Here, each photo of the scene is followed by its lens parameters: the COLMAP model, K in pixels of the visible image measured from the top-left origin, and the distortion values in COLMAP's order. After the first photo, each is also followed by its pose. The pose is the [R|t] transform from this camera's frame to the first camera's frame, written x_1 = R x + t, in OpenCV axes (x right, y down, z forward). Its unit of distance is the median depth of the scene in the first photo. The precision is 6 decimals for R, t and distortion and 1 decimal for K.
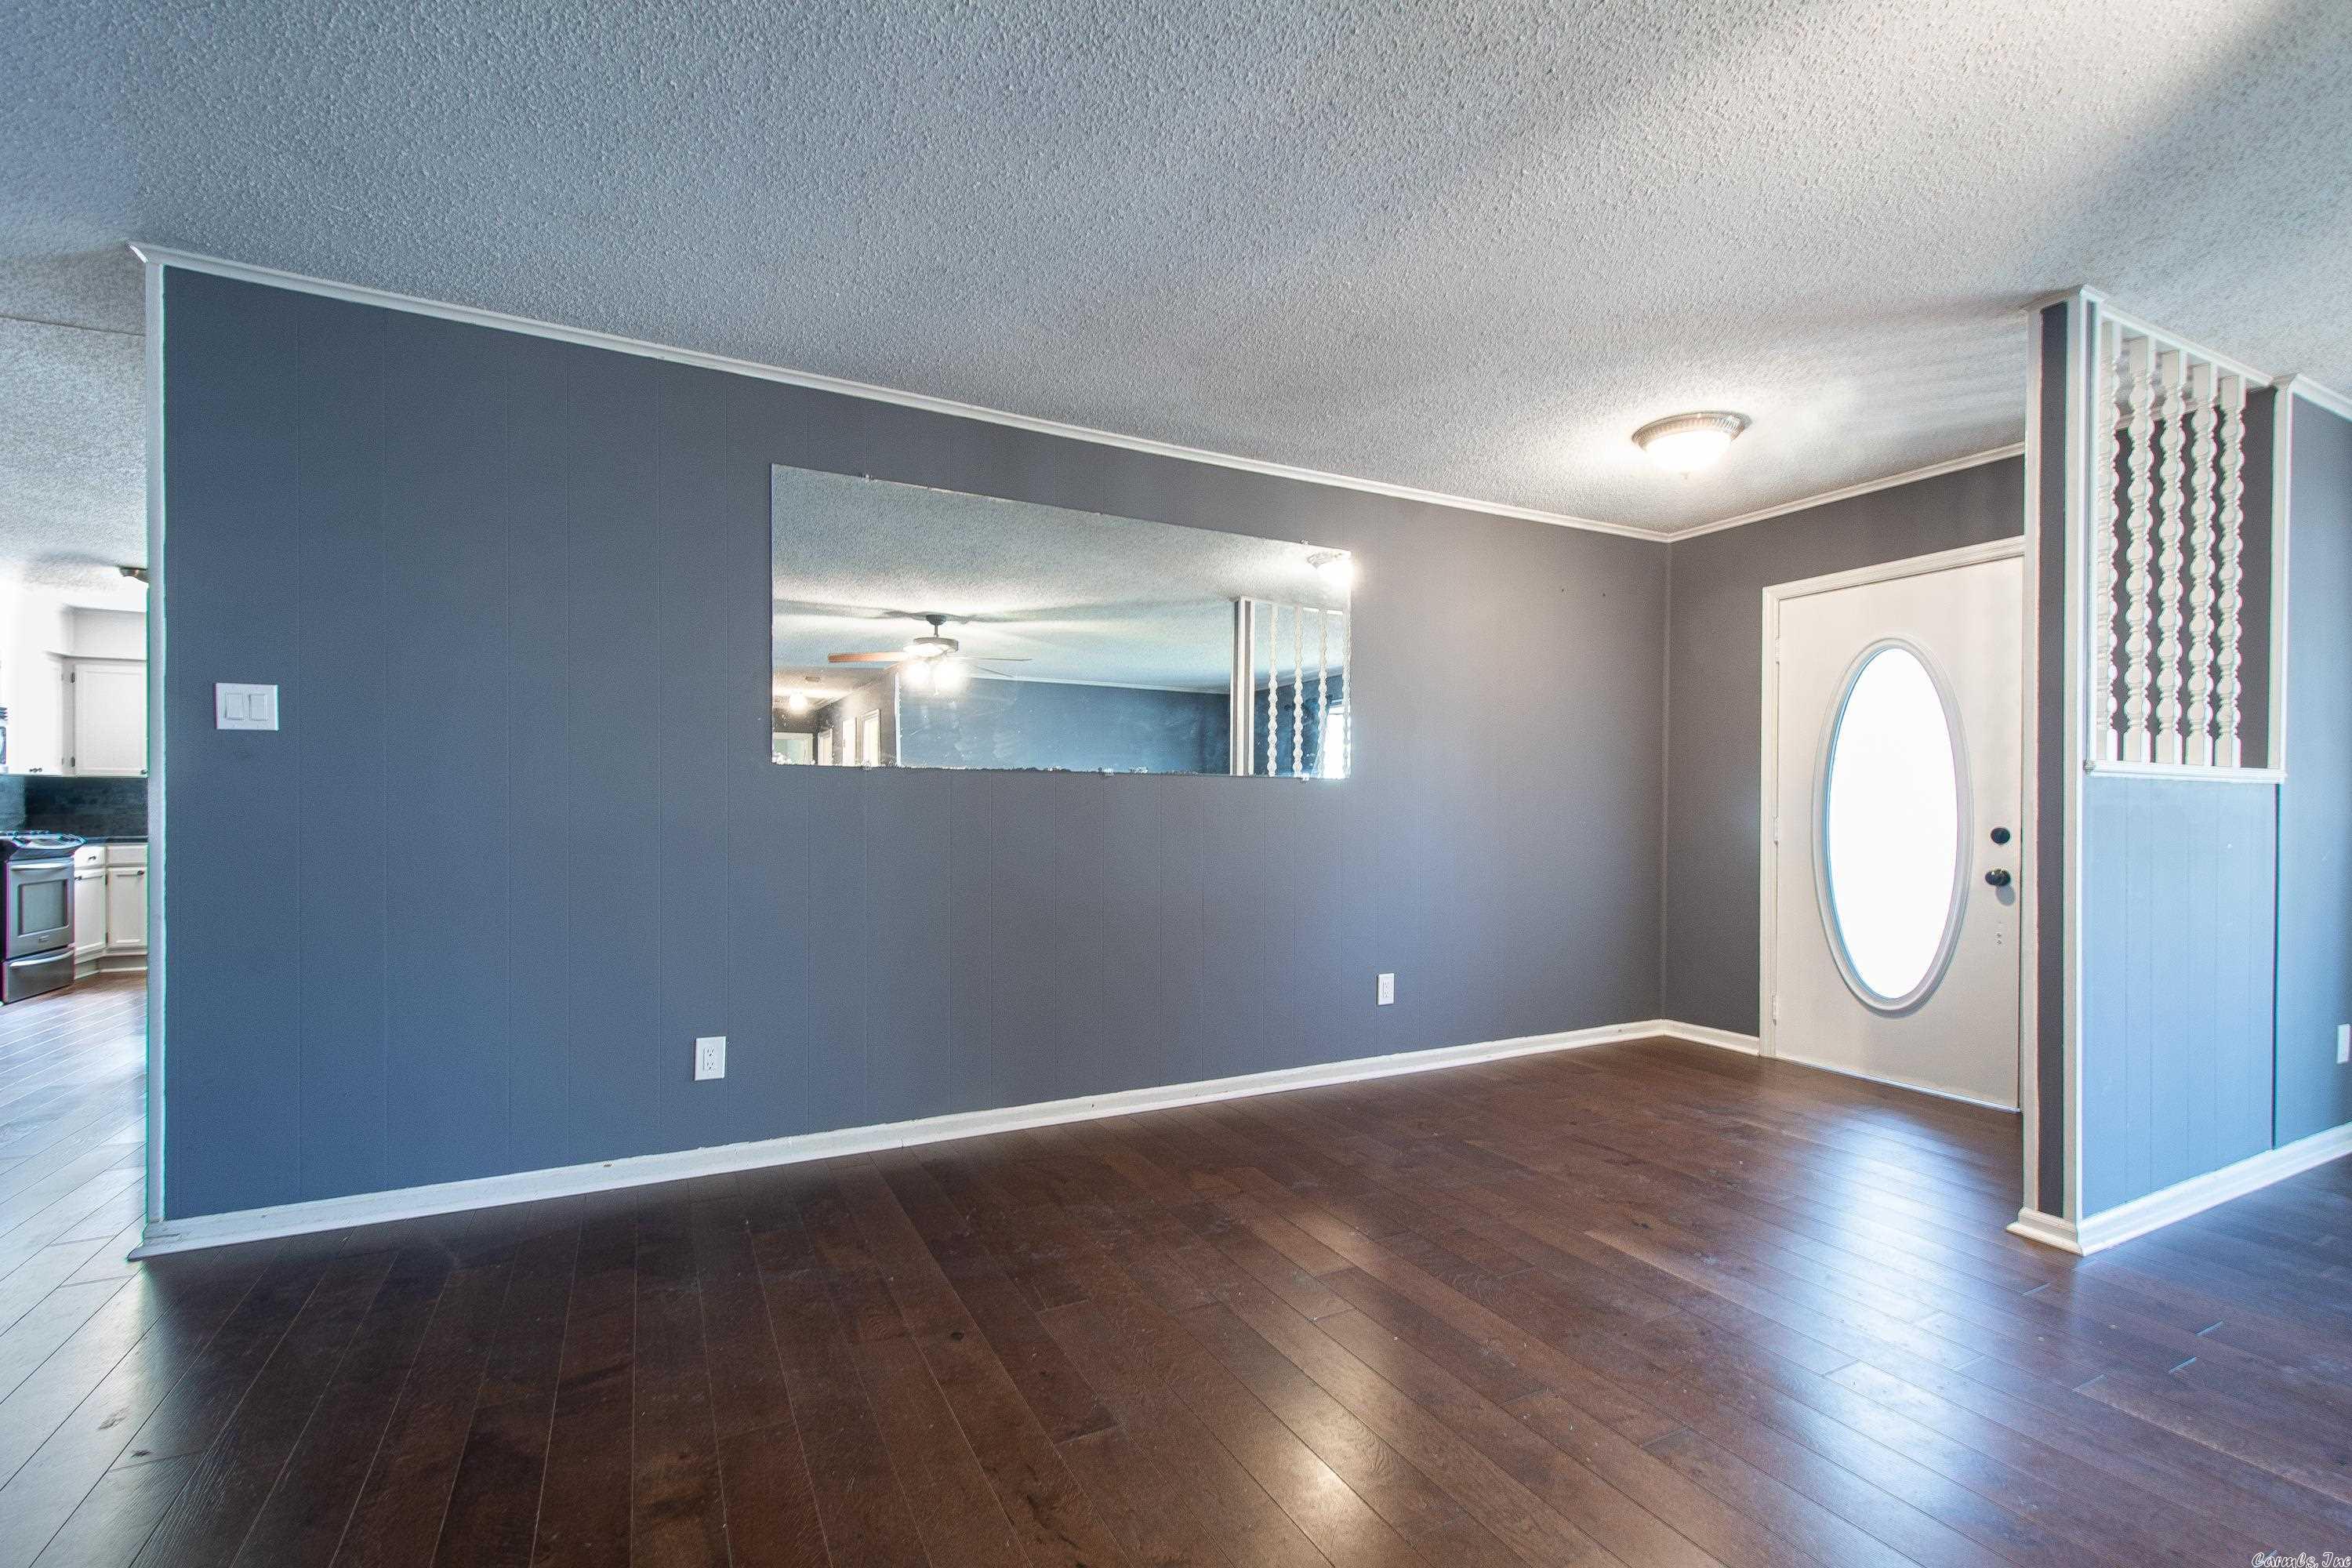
lens RADIAL K [[1038.8, 0, 1192.2], [0, 1038.8, 818.6], [0, 0, 1]] dist [0.009122, -0.000322]
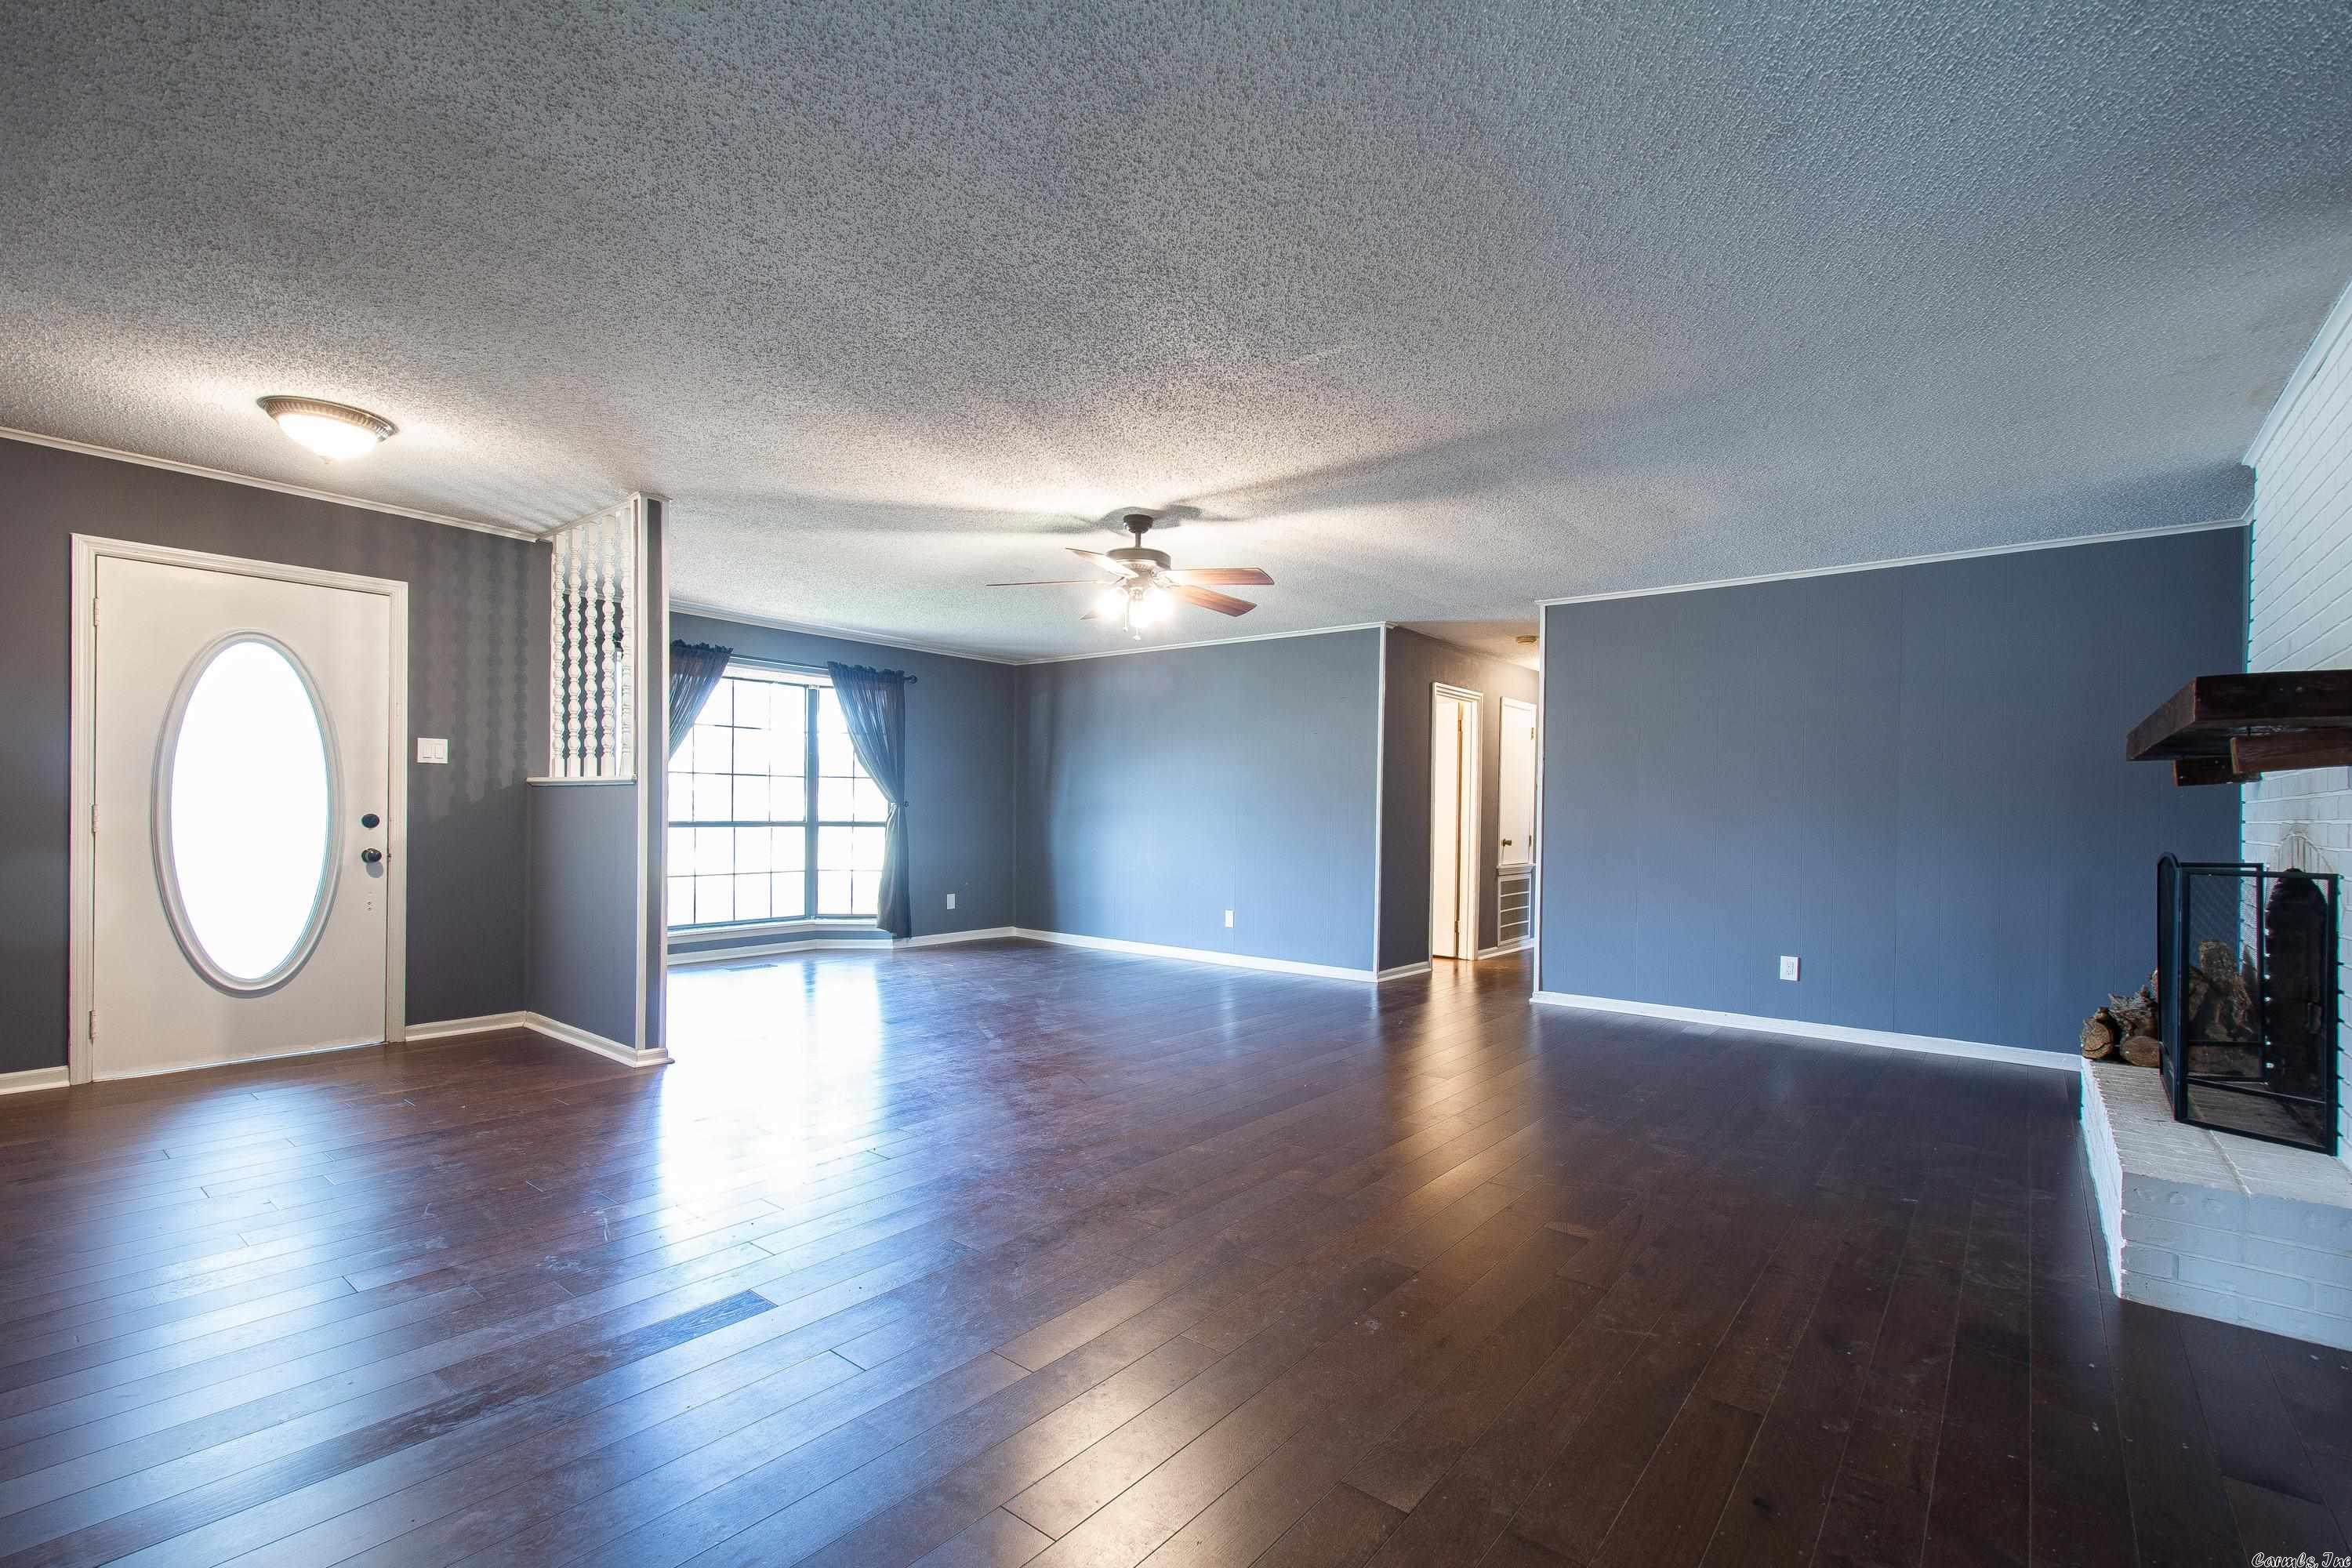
lens RADIAL K [[1044.6, 0, 1173.6], [0, 1044.6, 822.1], [0, 0, 1]] dist [0.010918, -0.000758]
pose [[-0.369170, -0.017977, 0.929188, -0.659687], [-0.008920, 0.999835, 0.015800, -0.009334], [-0.929319, -0.002455, -0.369270, 0.548361]]
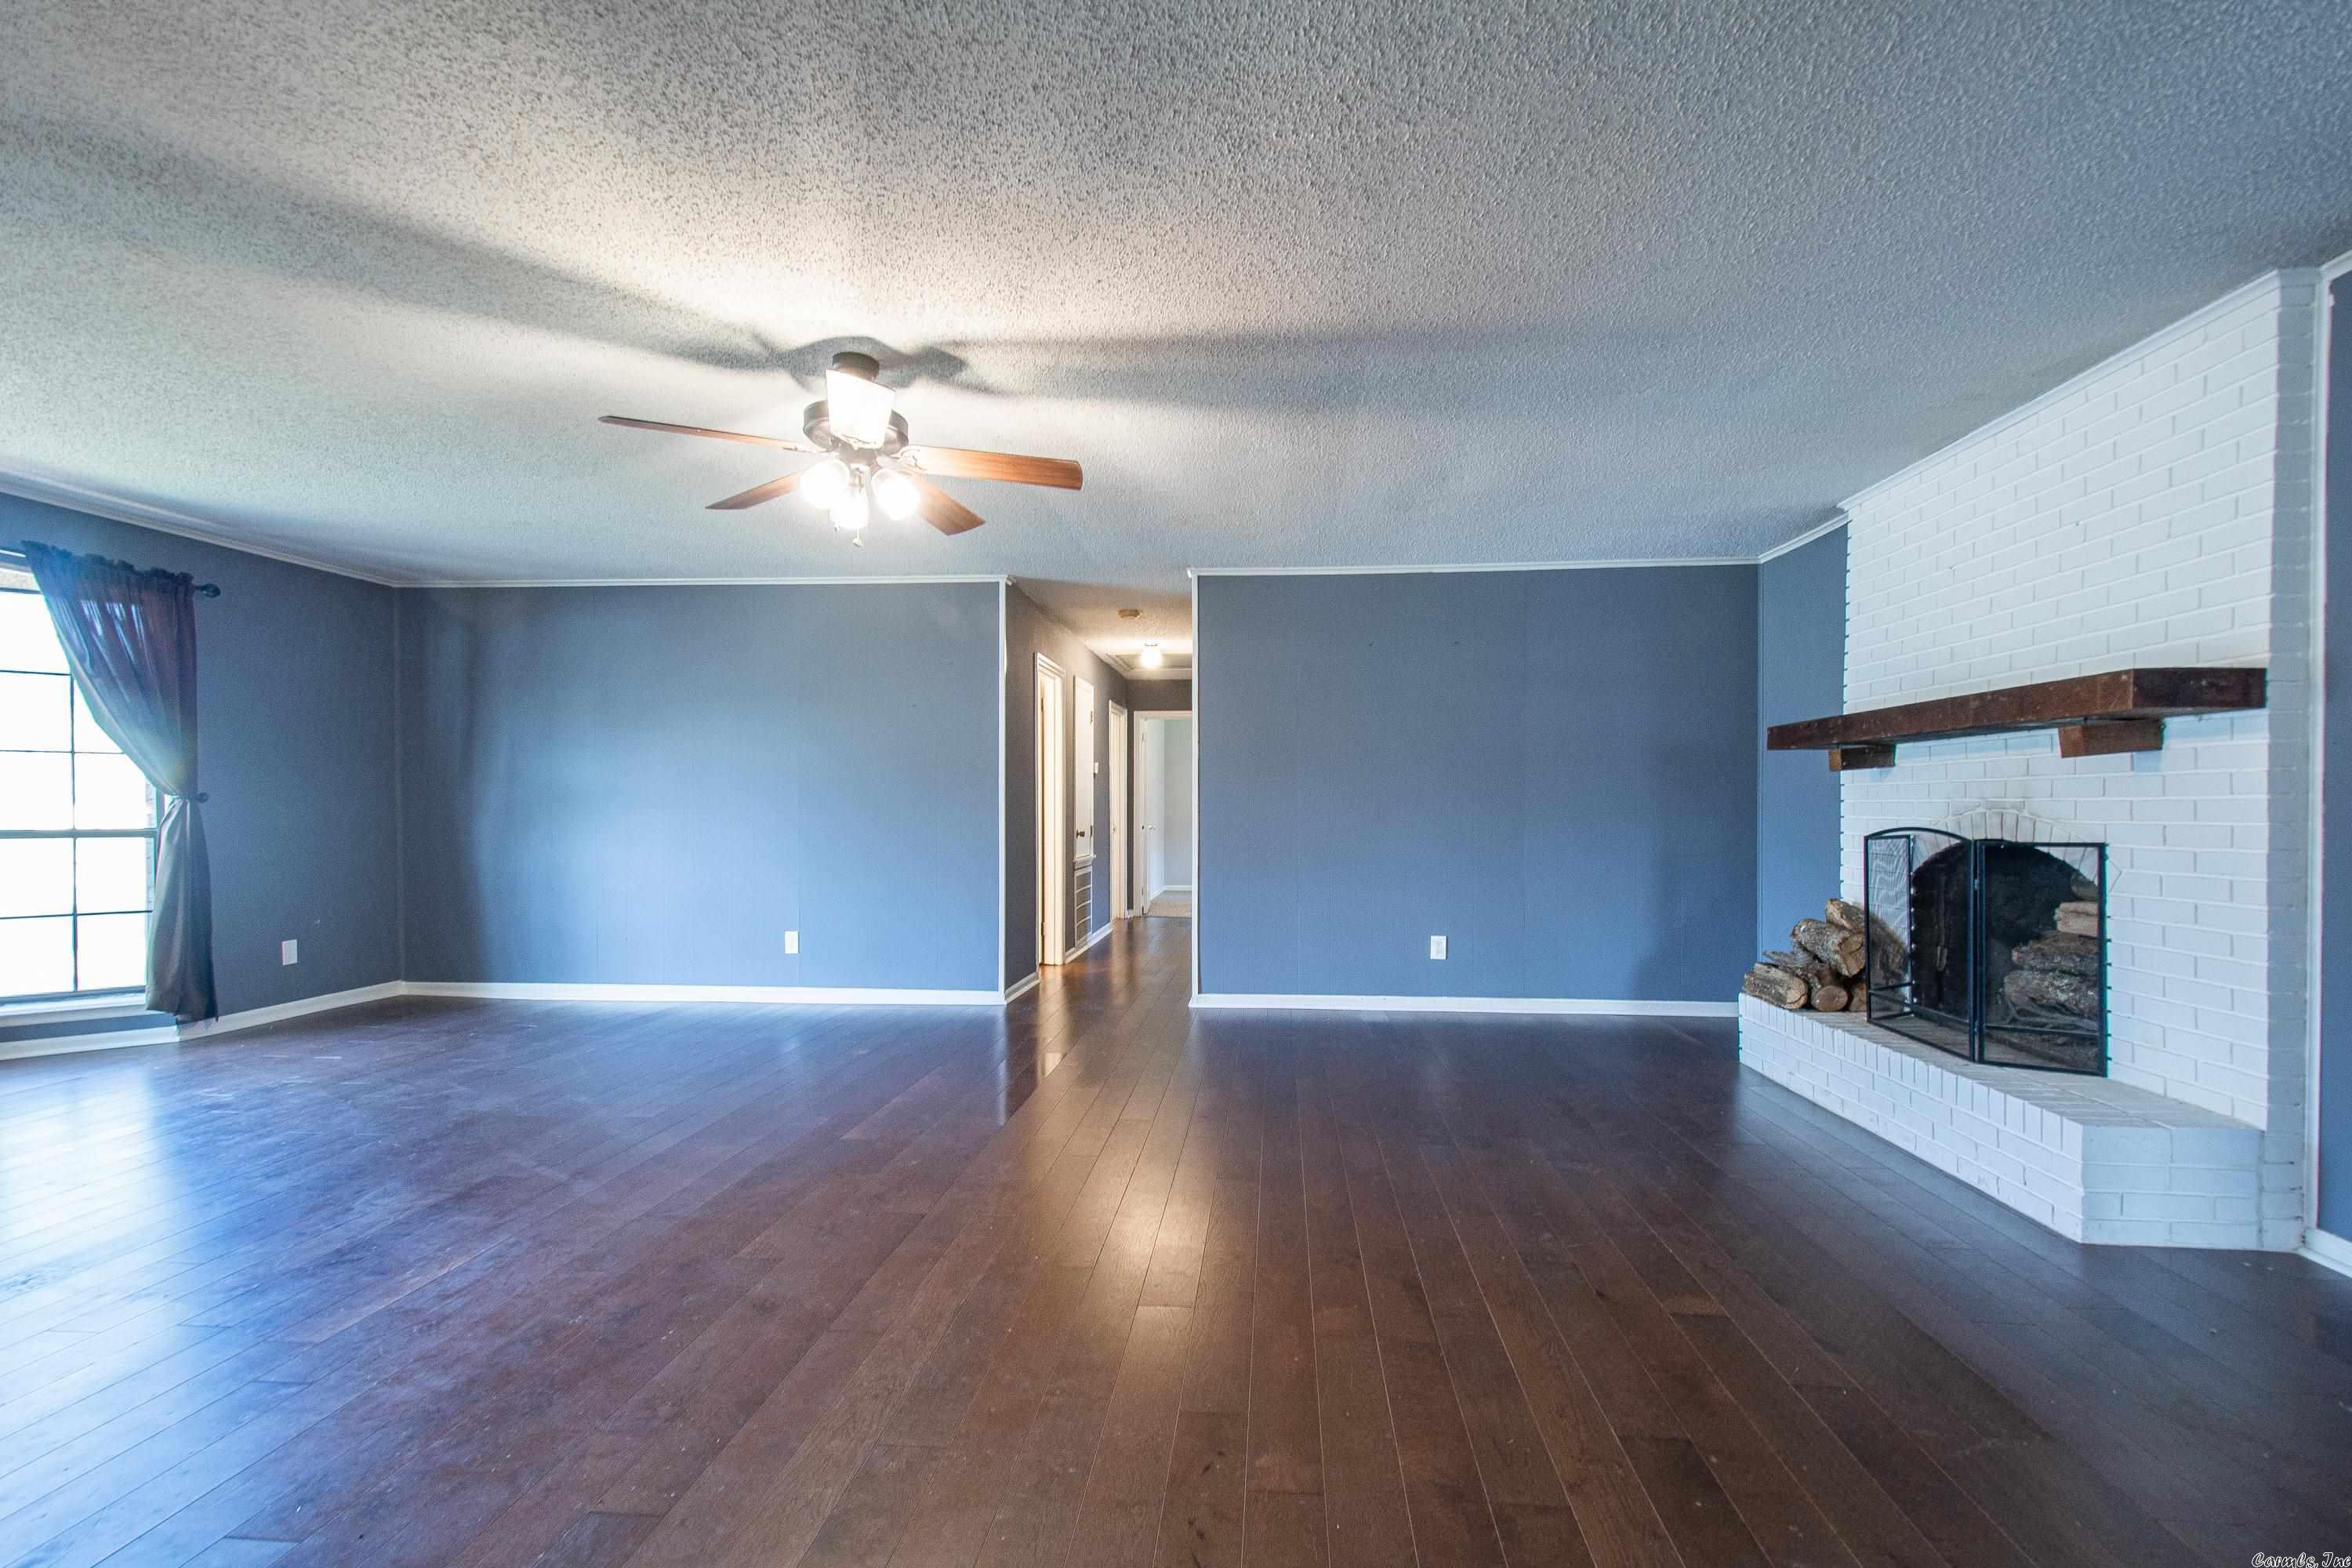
lens RADIAL K [[1054.8, 0, 1180.1], [0, 1054.8, 820.4], [0, 0, 1]] dist [0.026077, -0.012565]
pose [[-0.826688, -0.011014, 0.562552, -0.229338], [0.000317, 0.999799, 0.020040, -0.005418], [-0.562660, 0.016745, -0.826519, 0.667478]]
